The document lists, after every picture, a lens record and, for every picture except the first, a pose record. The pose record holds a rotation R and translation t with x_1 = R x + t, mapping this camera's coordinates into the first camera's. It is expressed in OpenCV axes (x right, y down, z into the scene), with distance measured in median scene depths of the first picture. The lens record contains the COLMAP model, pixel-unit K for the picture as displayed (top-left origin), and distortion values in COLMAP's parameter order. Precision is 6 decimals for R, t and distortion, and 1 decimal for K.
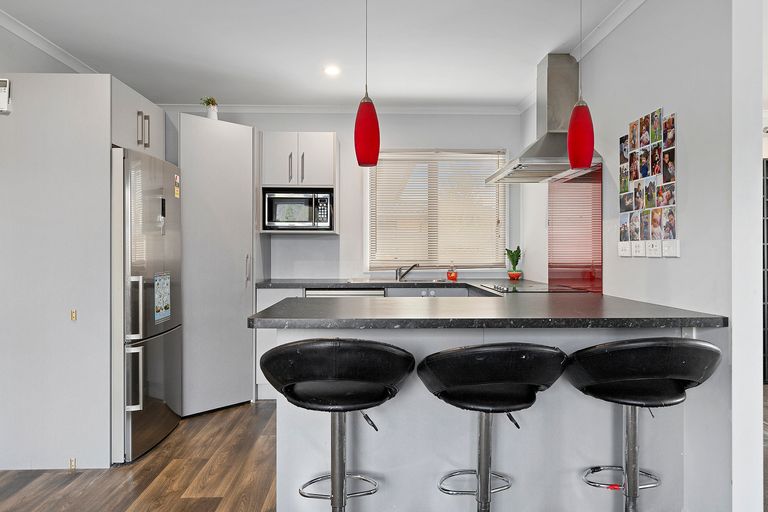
lens RADIAL K [[515.4, 0, 388.2], [0, 515.4, 252.2], [0, 0, 1]] dist [-0.000003, 0.000460]
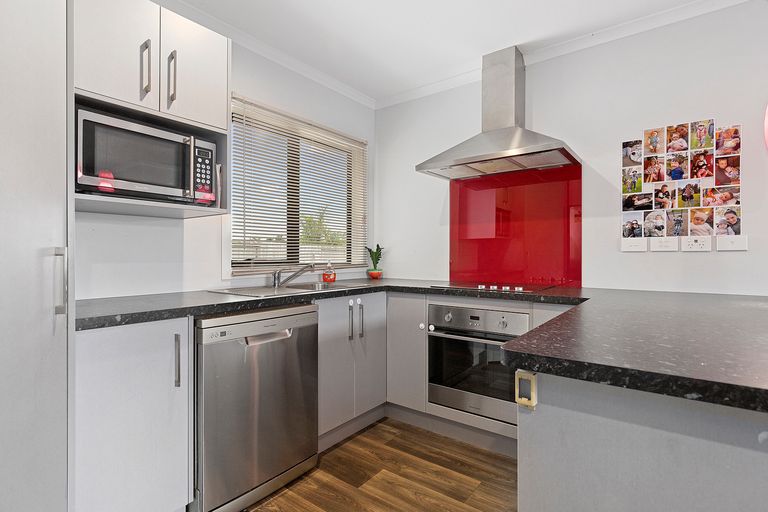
lens RADIAL K [[380.2, 0, 384.0], [0, 380.2, 256.0], [0, 0, 1]] dist [0.001955, 0.000303]
pose [[0.626092, 0.000585, 0.779749, -0.553455], [0.000721, 0.999999, -0.001329, 0.020550], [-0.779749, 0.001394, 0.626091, 1.004487]]
